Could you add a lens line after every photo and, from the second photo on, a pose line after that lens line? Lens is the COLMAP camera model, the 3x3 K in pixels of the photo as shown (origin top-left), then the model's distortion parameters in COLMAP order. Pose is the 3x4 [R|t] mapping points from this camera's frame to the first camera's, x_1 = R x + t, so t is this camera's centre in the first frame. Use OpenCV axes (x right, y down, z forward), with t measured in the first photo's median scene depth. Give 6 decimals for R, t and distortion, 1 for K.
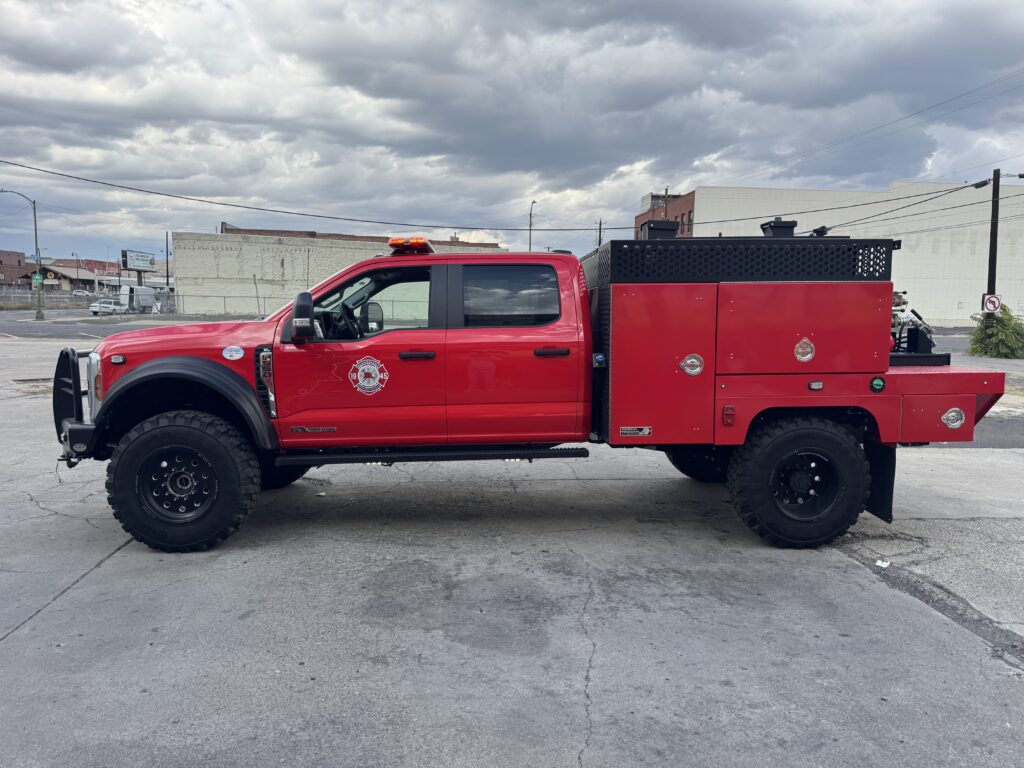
lens RADIAL K [[716.8, 0, 514.1], [0, 716.8, 398.3], [0, 0, 1]] dist [0.061181, -0.082951]
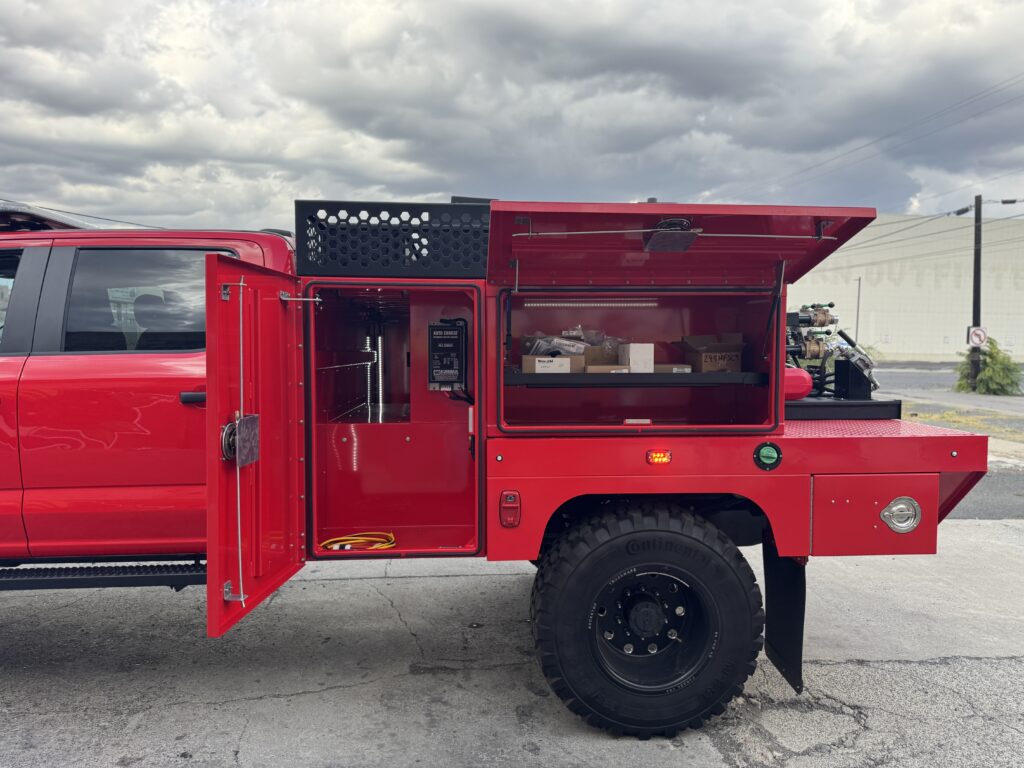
lens RADIAL K [[702.9, 0, 522.1], [0, 702.9, 384.4], [0, 0, 1]] dist [0.064737, -0.079393]
pose [[0.999962, 0.002900, 0.008218, 0.284214], [-0.002363, 0.997903, -0.064683, -0.036958], [-0.008388, 0.064661, 0.997872, 0.405469]]
